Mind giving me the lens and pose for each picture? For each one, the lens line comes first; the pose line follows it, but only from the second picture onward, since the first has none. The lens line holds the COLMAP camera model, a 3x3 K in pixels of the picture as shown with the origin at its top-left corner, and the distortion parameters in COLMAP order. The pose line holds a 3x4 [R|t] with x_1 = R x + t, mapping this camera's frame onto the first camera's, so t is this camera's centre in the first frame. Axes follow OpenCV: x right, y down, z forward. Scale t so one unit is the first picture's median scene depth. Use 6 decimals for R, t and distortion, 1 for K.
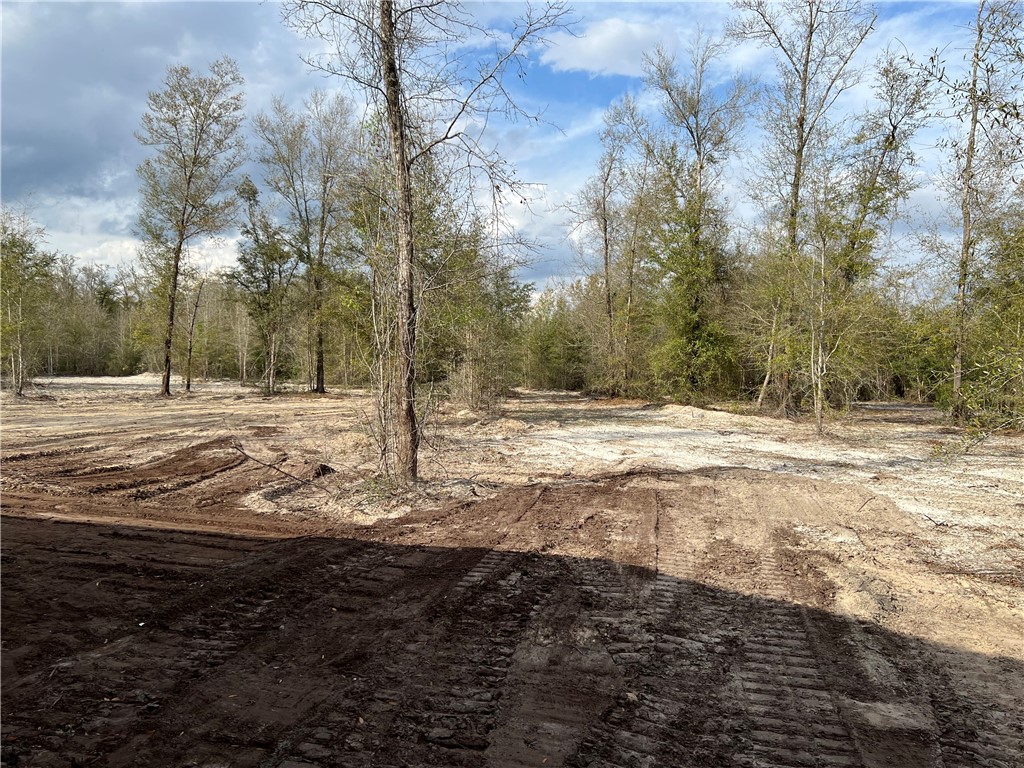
lens RADIAL K [[778.6, 0, 512.0], [0, 778.6, 384.0], [0, 0, 1]] dist [0.064415, -0.064837]
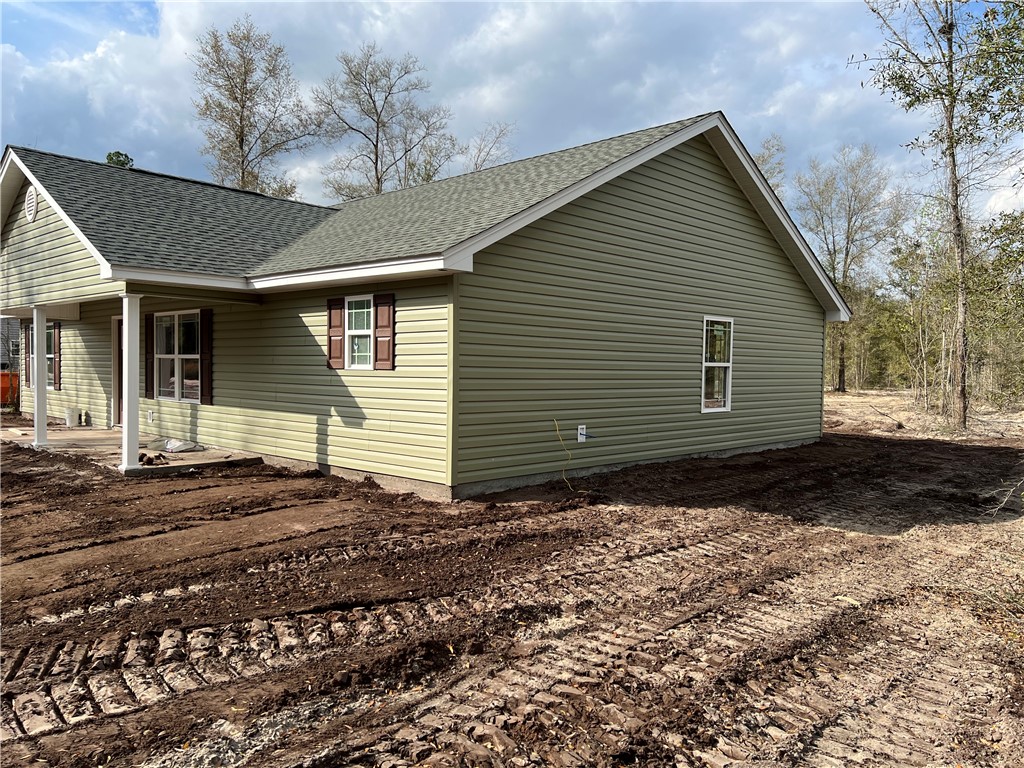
lens RADIAL K [[778.6, 0, 512.0], [0, 778.6, 384.0], [0, 0, 1]] dist [0.064415, -0.064837]
pose [[0.832084, 0.009365, -0.554570, 0.006004], [-0.012995, 0.999912, -0.002613, 0.010202], [0.554497, 0.009381, 0.832133, -0.329228]]
